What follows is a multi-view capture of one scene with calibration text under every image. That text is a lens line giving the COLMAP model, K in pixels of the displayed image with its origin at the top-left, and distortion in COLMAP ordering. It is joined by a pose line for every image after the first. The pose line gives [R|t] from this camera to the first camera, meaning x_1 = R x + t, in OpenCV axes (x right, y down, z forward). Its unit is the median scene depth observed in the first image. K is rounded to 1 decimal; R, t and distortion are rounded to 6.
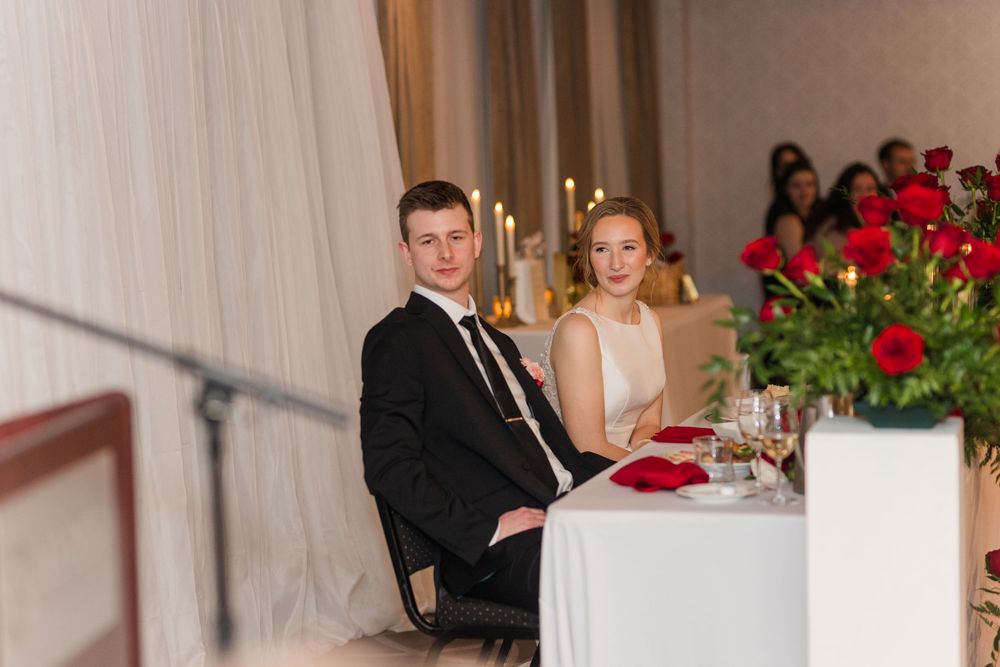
lens RADIAL K [[2328.1, 0, 501.0], [0, 2328.1, 333.5], [0, 0, 1]] dist [0.152354, 0.000000]
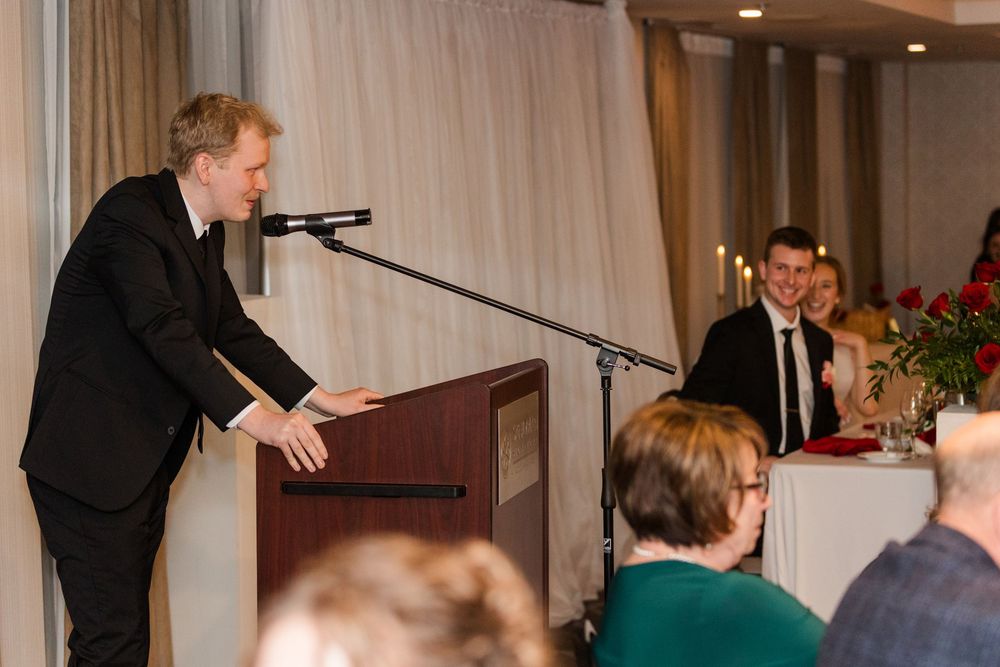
lens RADIAL K [[2441.6, 0, 499.3], [0, 2441.6, 331.0], [0, 0, 1]] dist [0.073674, 0.000000]
pose [[0.995206, 0.025932, -0.094297, -0.006892], [-0.027961, 0.999404, -0.020261, 0.022833], [0.093715, 0.022800, 0.995338, -0.519356]]
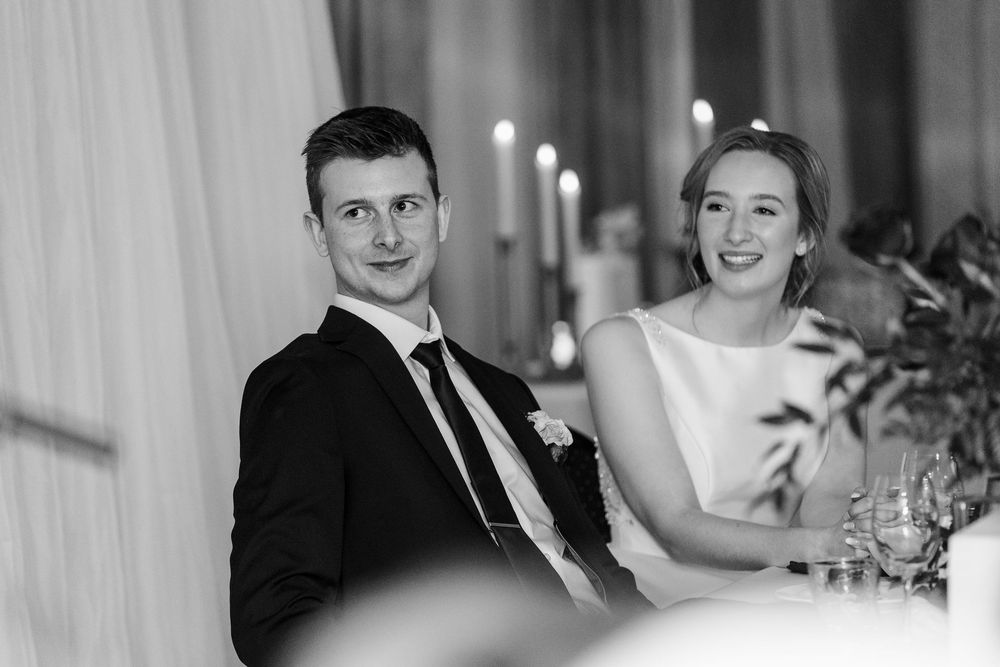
lens RADIAL K [[4888.5, 0, 499.2], [0, 4888.5, 336.6], [0, 0, 1]] dist [1.551264, 0.000000]
pose [[0.999228, 0.004429, -0.039032, 0.050253], [-0.005136, 0.999824, -0.018033, 0.011962], [0.038945, 0.018220, 0.999075, -0.194172]]
